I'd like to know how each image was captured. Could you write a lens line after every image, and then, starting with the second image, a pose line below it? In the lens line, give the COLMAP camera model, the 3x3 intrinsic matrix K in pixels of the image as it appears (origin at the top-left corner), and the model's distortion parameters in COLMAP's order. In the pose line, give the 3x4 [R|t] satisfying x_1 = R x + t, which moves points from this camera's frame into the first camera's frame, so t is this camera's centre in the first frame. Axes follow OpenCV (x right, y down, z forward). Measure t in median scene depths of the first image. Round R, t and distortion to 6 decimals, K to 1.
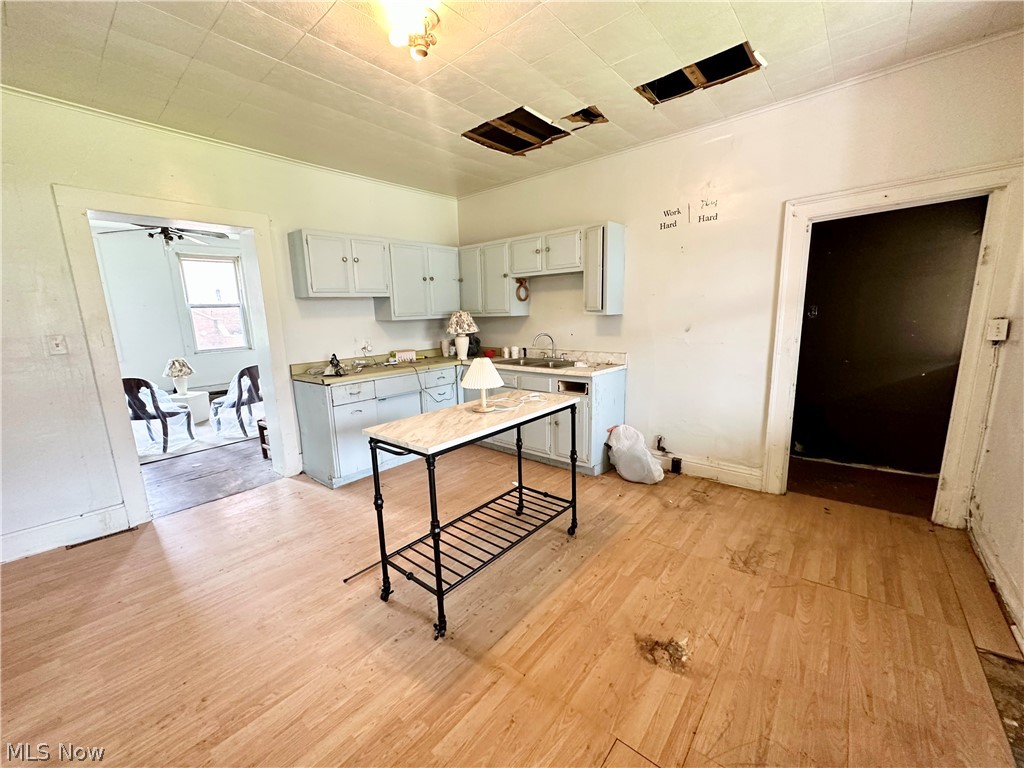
lens RADIAL K [[405.6, 0, 511.3], [0, 405.6, 385.3], [0, 0, 1]] dist [0.000430, -0.000048]
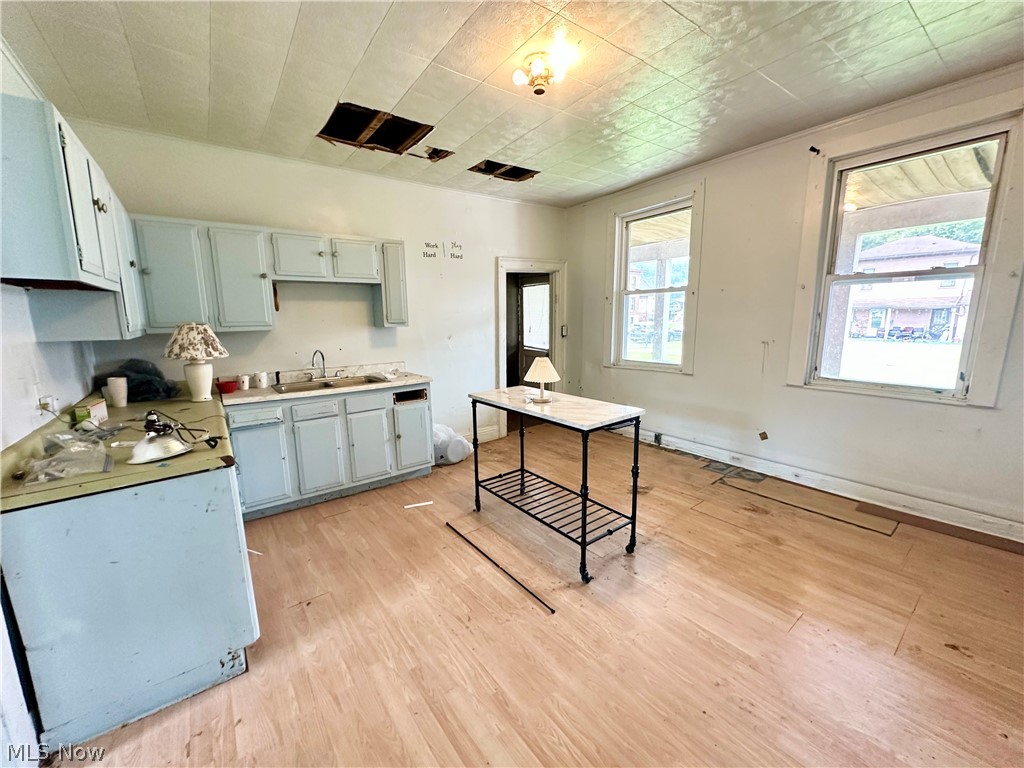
lens RADIAL K [[405.6, 0, 510.4], [0, 405.6, 385.0], [0, 0, 1]] dist [0.000430, -0.000048]
pose [[0.228466, -0.139092, 0.963565, -0.832988], [0.190140, 0.977056, 0.095956, -0.078287], [-0.954804, 0.161289, 0.249671, 0.528950]]
